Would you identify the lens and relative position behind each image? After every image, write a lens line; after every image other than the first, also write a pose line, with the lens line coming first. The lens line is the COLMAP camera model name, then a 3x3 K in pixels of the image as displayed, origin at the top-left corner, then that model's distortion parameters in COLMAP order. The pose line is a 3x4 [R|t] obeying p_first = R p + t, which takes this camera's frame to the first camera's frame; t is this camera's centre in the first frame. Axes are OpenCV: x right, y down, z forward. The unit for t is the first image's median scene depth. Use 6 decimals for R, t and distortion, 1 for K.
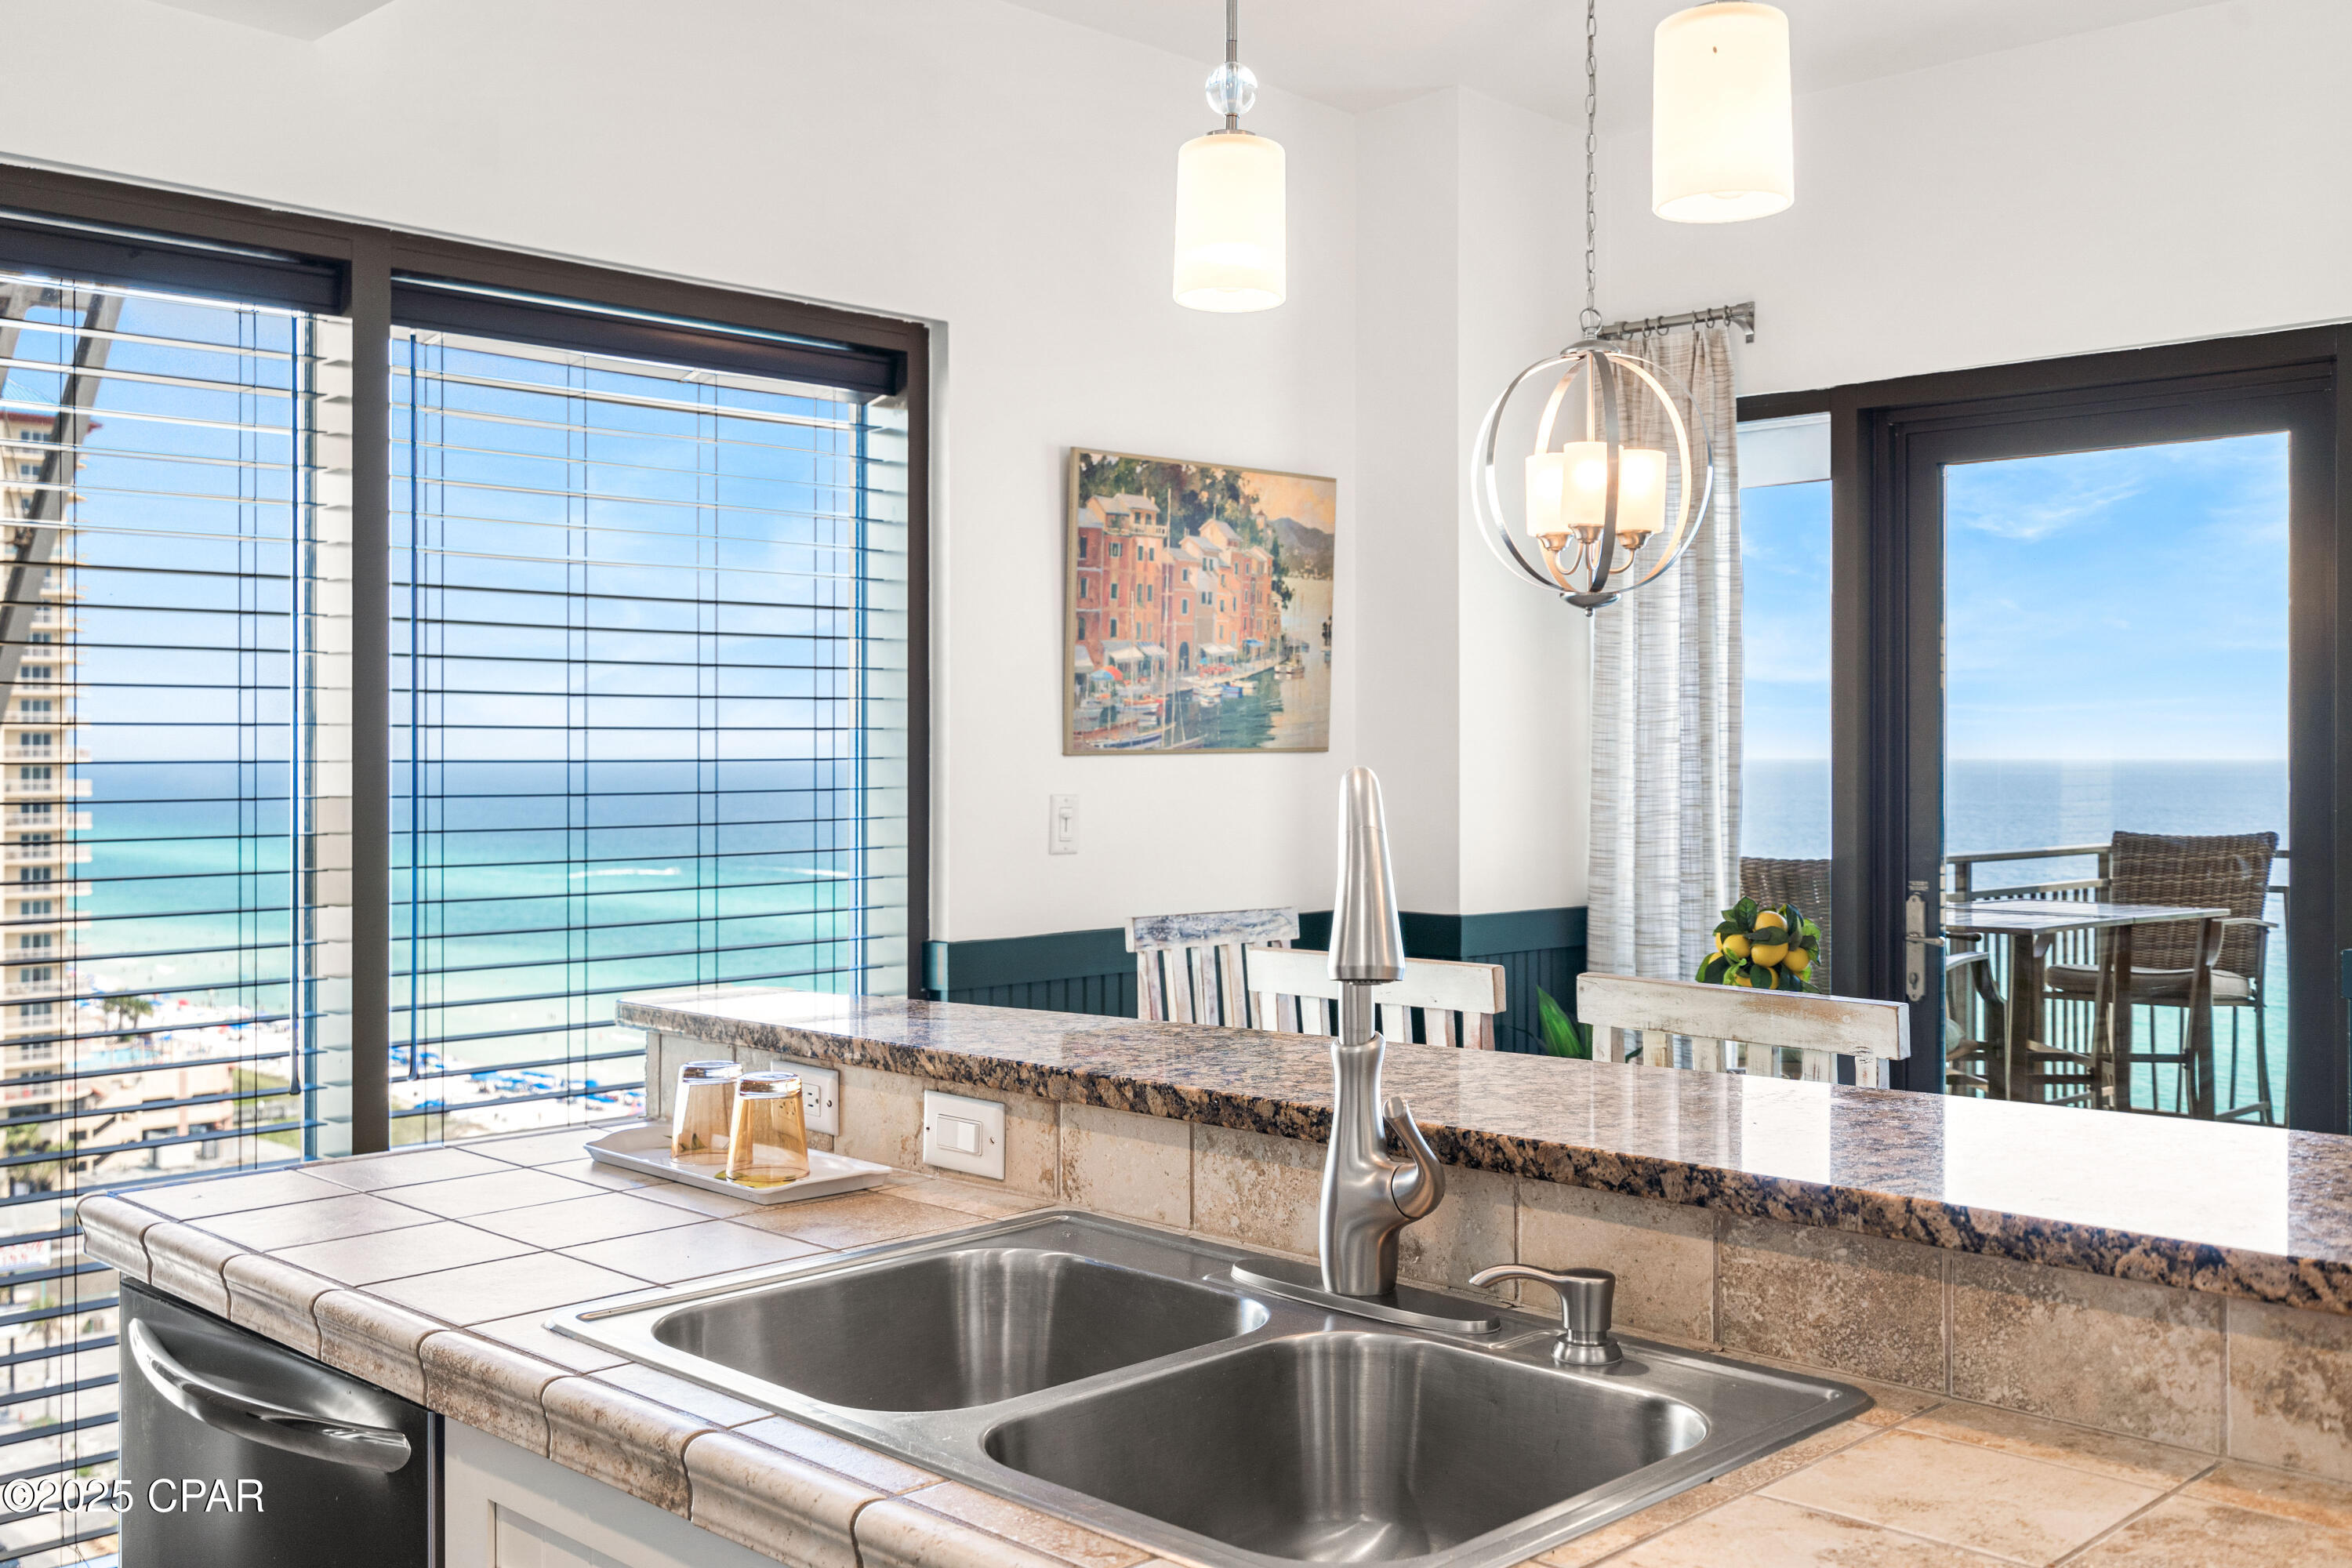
lens RADIAL K [[2147.2, 0, 1244.4], [0, 2147.2, 768.1], [0, 0, 1]] dist [-0.001221, 0.006322]
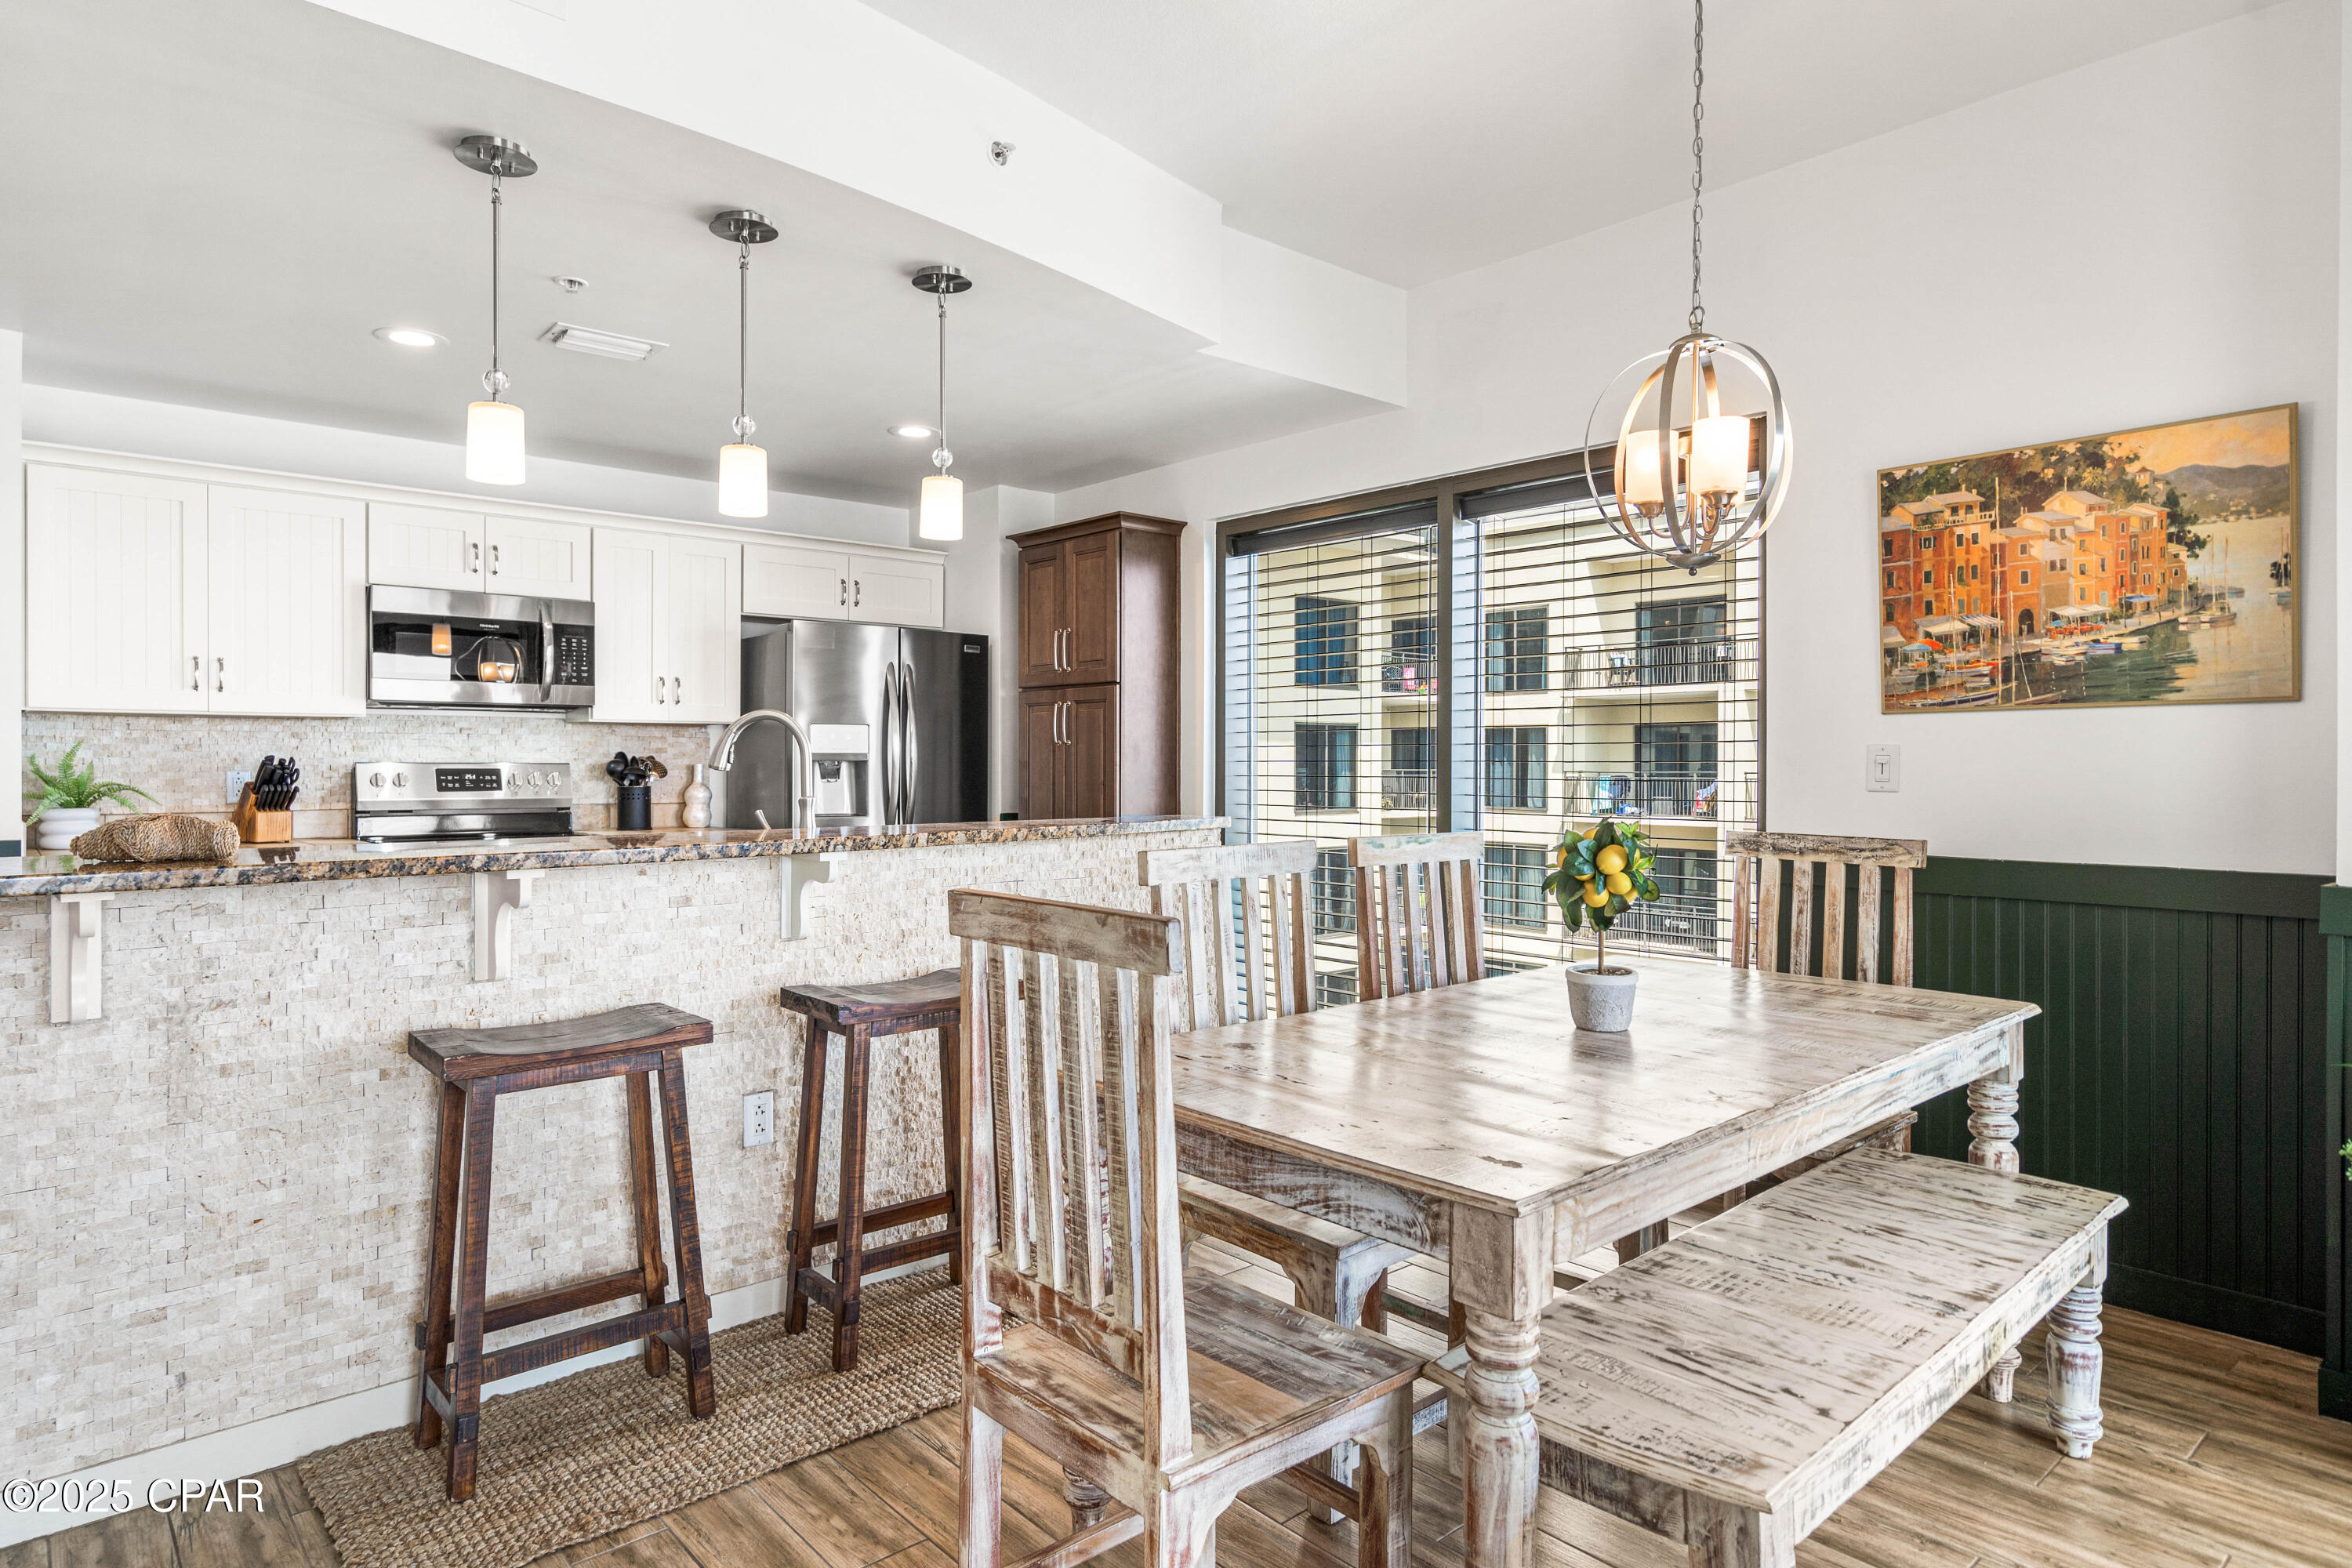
lens RADIAL K [[1327.4, 0, 1176.0], [0, 1327.4, 784.0], [0, 0, 1]] dist [-0.002863, 0.000438]
pose [[-0.068639, 0.016620, -0.997503, 0.694976], [-0.009440, 0.999806, 0.017308, 0.024724], [0.997597, 0.010605, -0.068469, 0.608099]]
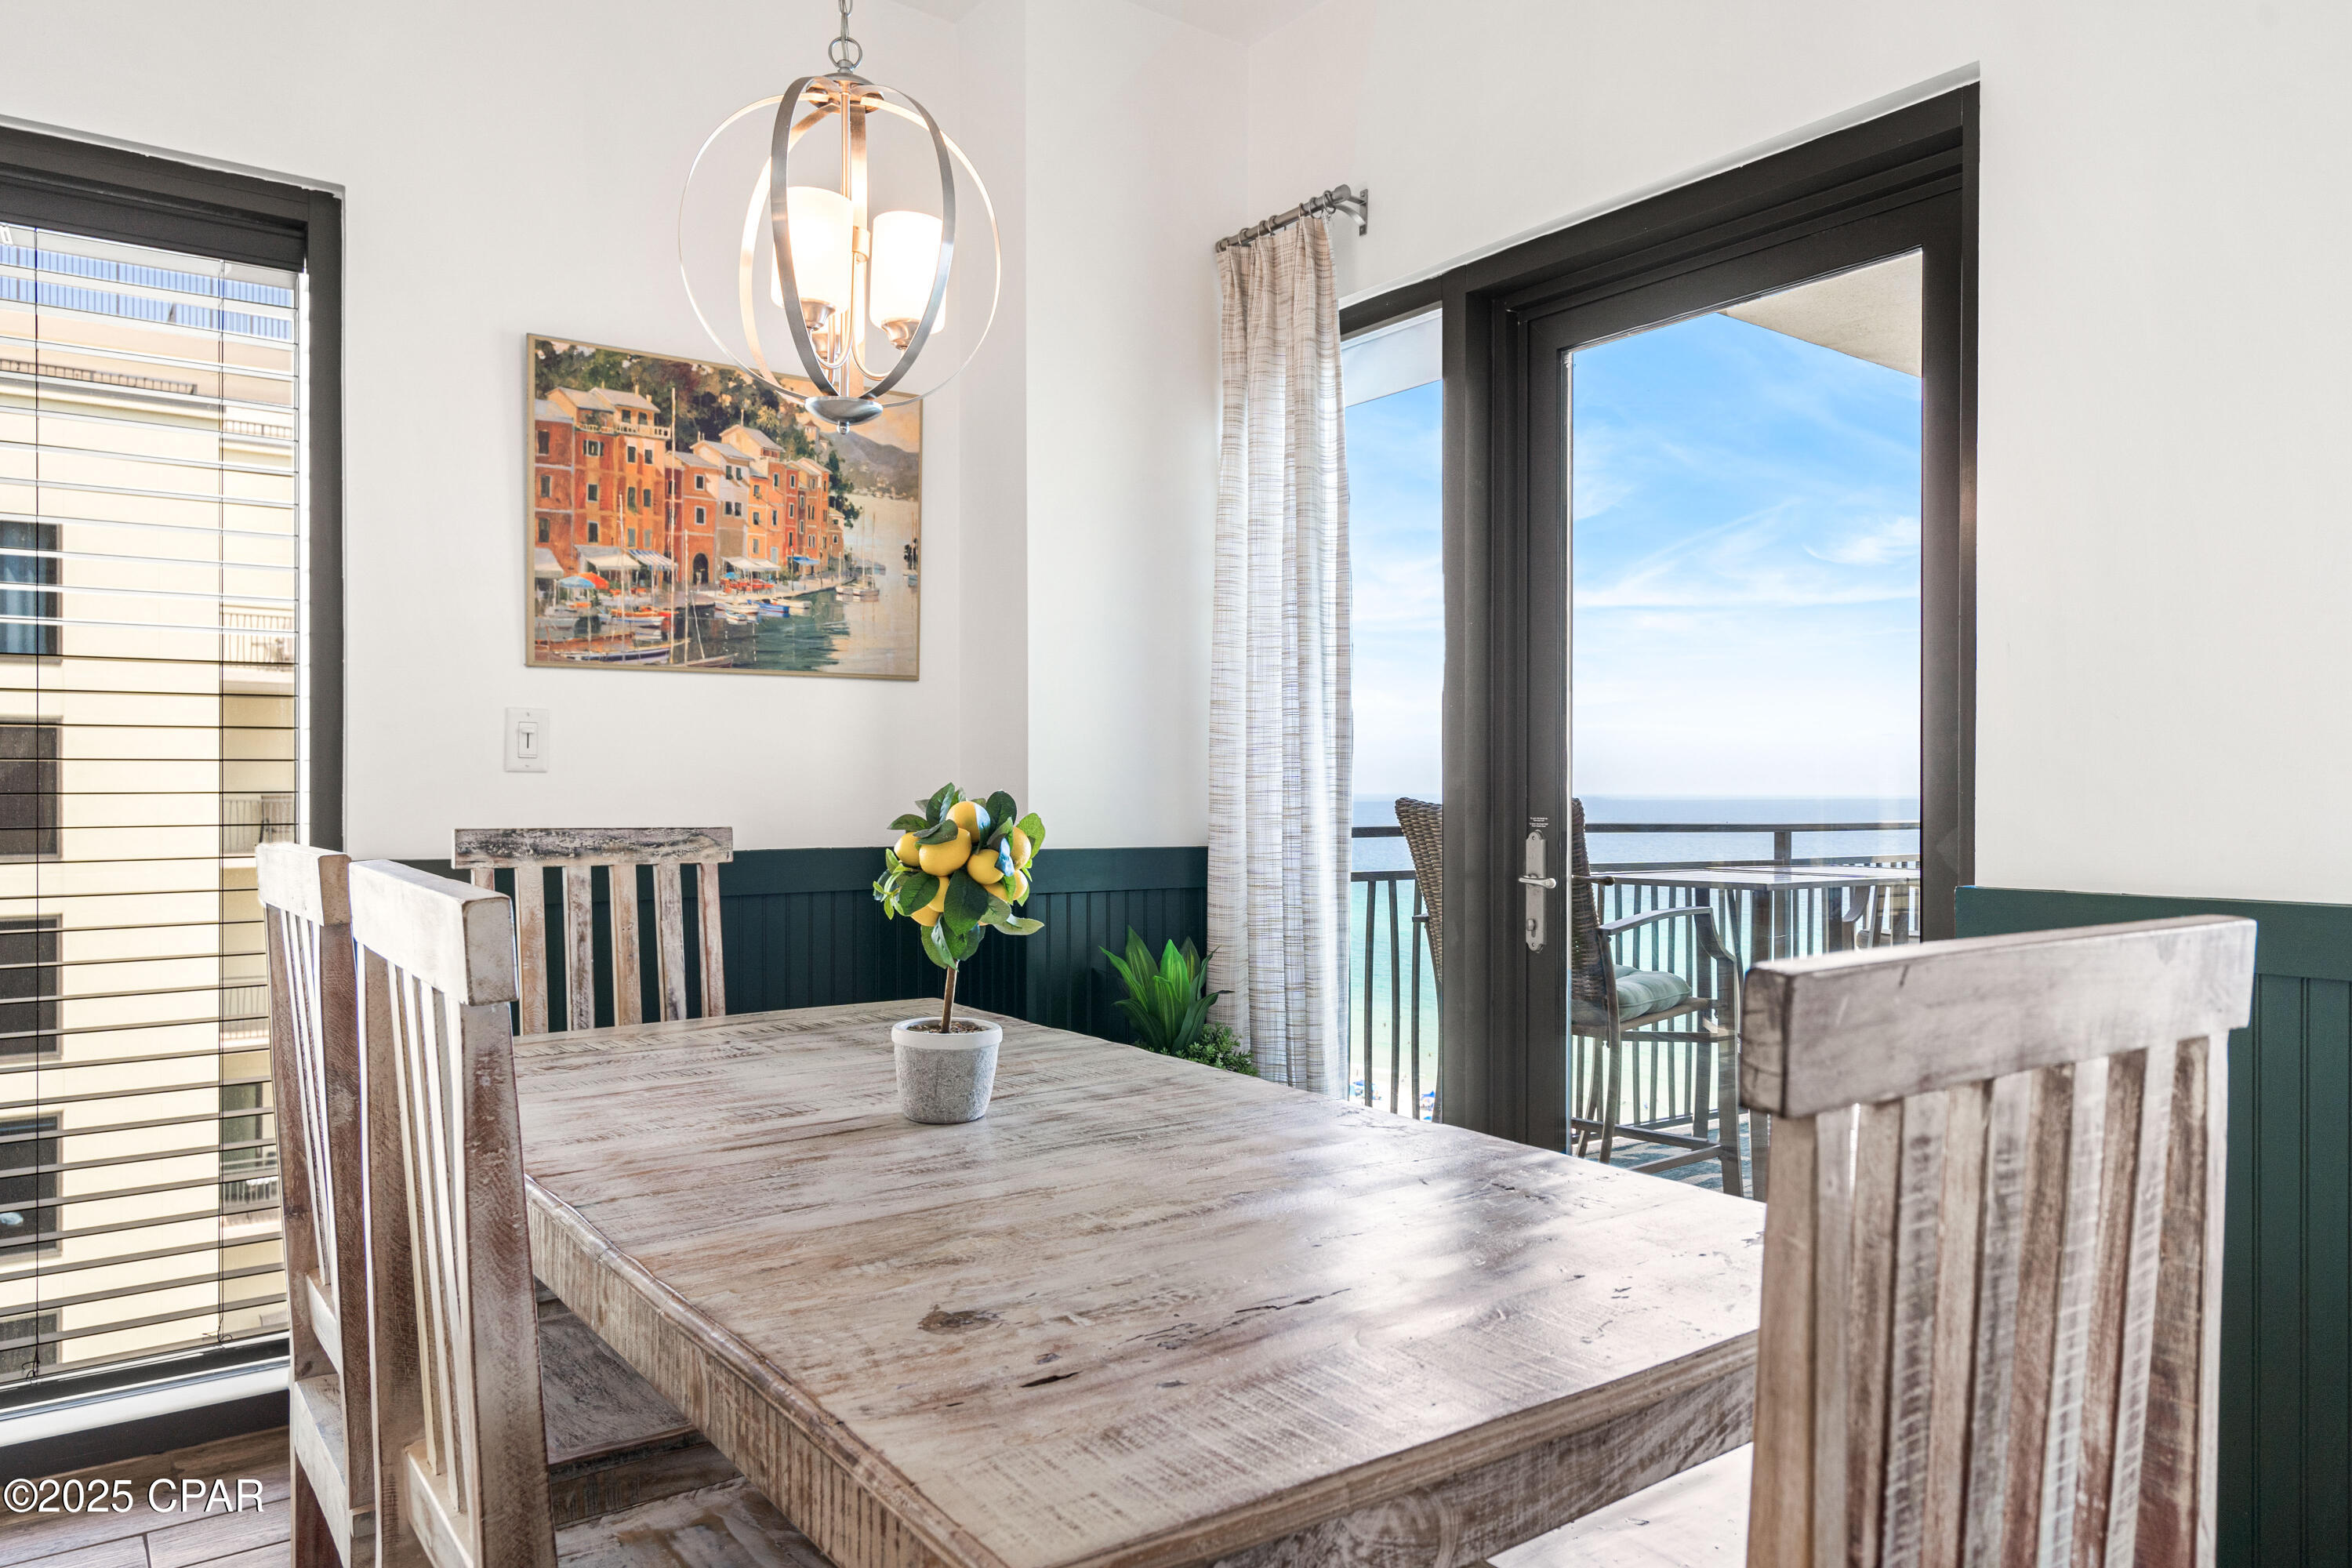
lens RADIAL K [[1530.2, 0, 1201.8], [0, 1530.2, 782.1], [0, 0, 1]] dist [0.002351, 0.001435]
pose [[0.987909, -0.000176, -0.155038, 0.294880], [-0.001255, 0.999957, -0.009138, 0.047811], [0.155033, 0.009222, 0.987866, 0.371176]]
